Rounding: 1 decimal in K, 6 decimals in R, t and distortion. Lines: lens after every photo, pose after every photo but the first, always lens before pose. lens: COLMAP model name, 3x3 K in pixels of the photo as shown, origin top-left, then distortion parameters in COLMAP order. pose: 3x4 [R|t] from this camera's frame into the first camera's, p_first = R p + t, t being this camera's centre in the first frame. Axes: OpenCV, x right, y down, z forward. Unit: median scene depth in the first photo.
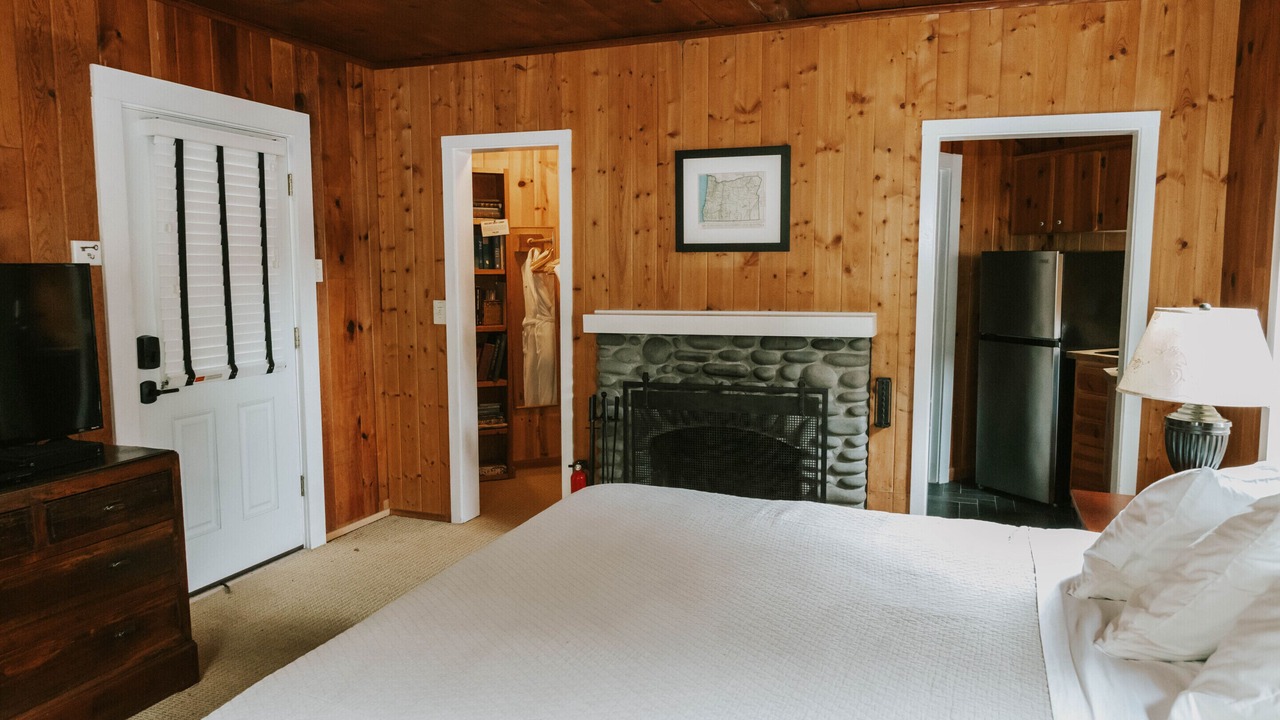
lens RADIAL K [[863.5, 0, 637.8], [0, 863.5, 359.5], [0, 0, 1]] dist [0.002057, -0.012969]
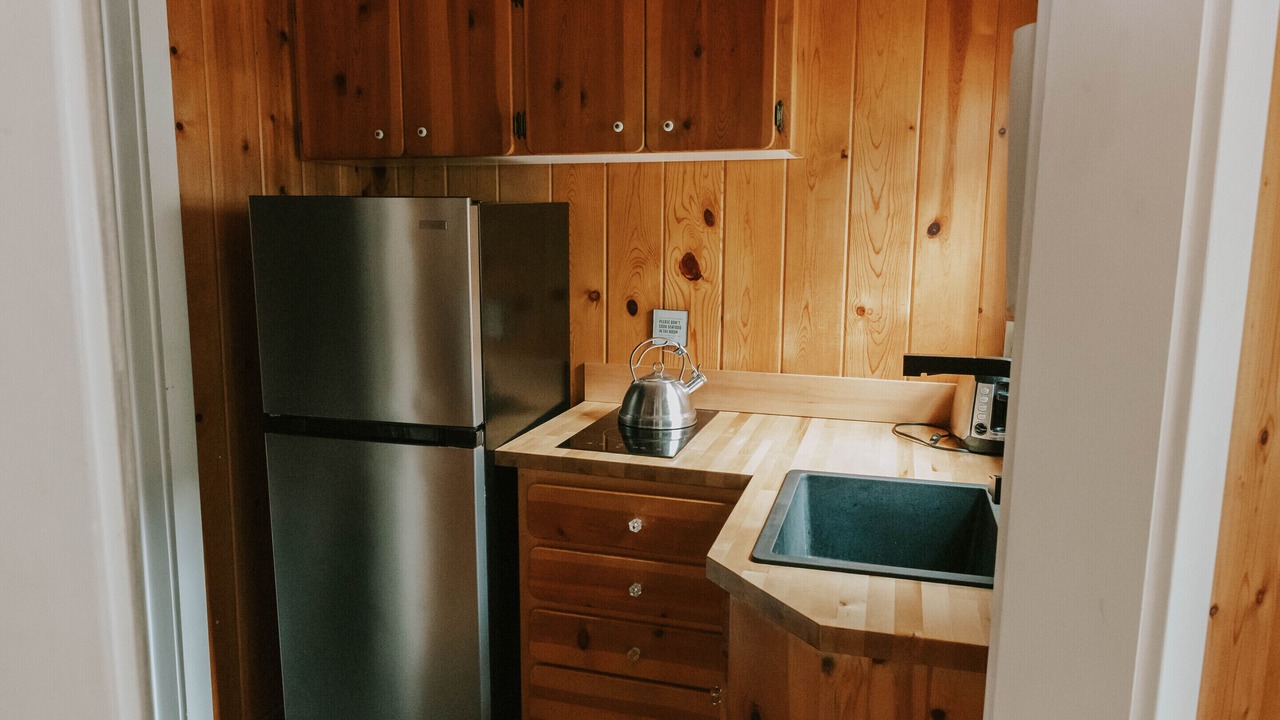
lens RADIAL K [[863.5, 0, 645.3], [0, 863.5, 353.4], [0, 0, 1]] dist [0.002057, -0.012969]
pose [[0.652785, -0.106746, 0.749985, 0.303191], [0.073430, 0.994277, 0.077603, -0.099513], [-0.753976, 0.004414, 0.656887, 0.845418]]
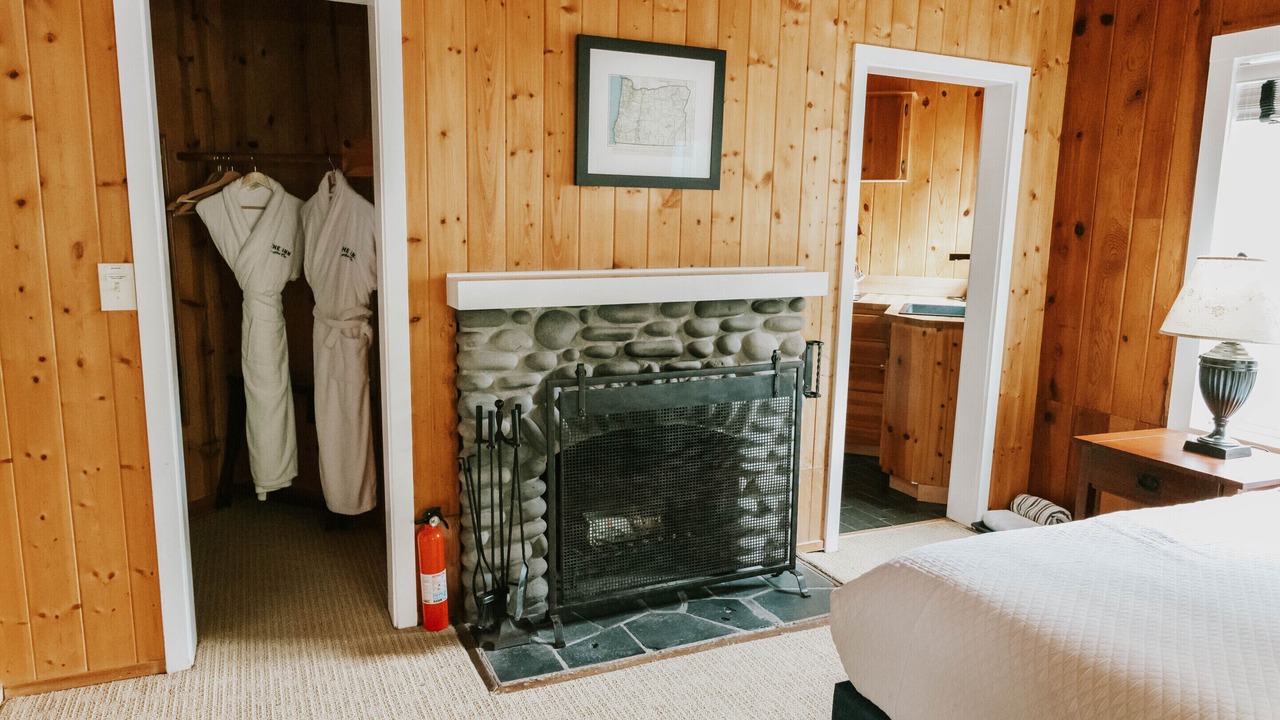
lens RADIAL K [[863.5, 0, 631.4], [0, 863.5, 366.2], [0, 0, 1]] dist [0.002057, -0.012969]
pose [[0.710706, -0.107556, 0.695218, -0.436883], [0.058973, 0.993874, 0.093474, -0.044351], [-0.701013, -0.025434, 0.712695, 0.491516]]
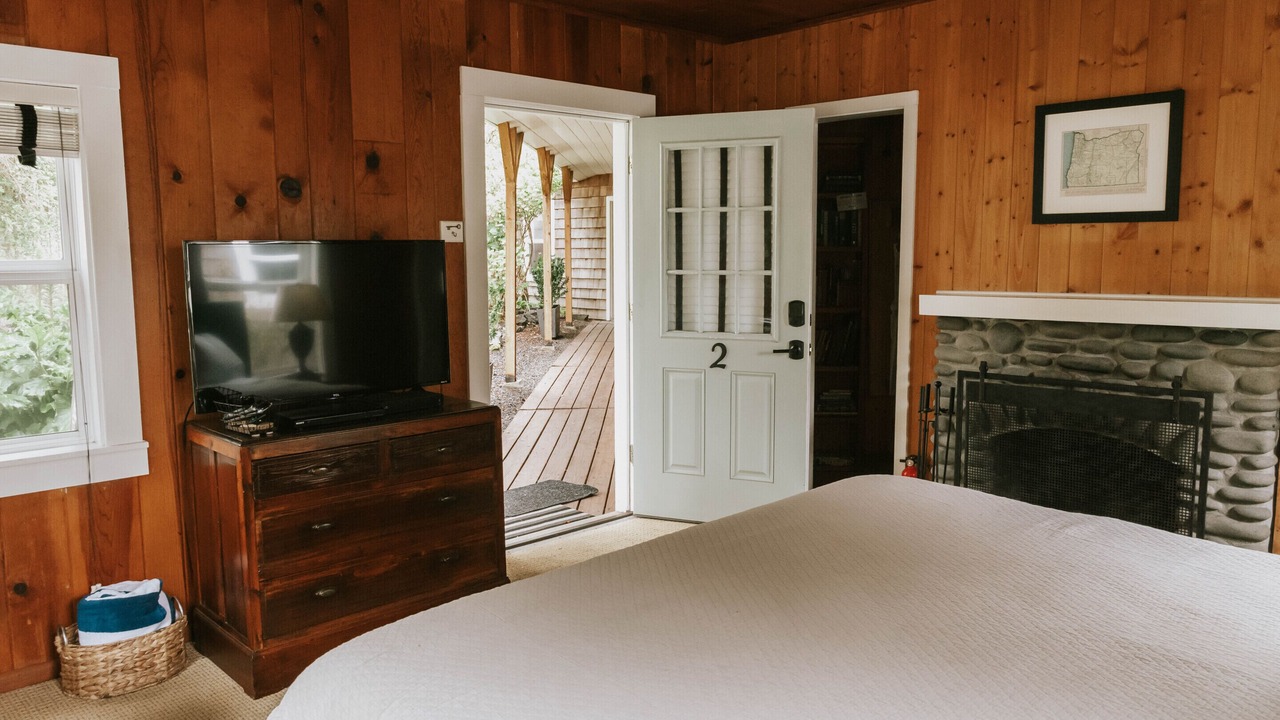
lens RADIAL K [[937.9, 0, 644.7], [0, 937.9, 358.5], [0, 0, 1]] dist [0.007344, -0.004309]
pose [[0.897913, 0.048388, -0.437506, 0.117894], [-0.043050, 0.998828, 0.022116, 0.005662], [0.438063, -0.001023, 0.898944, -0.012492]]
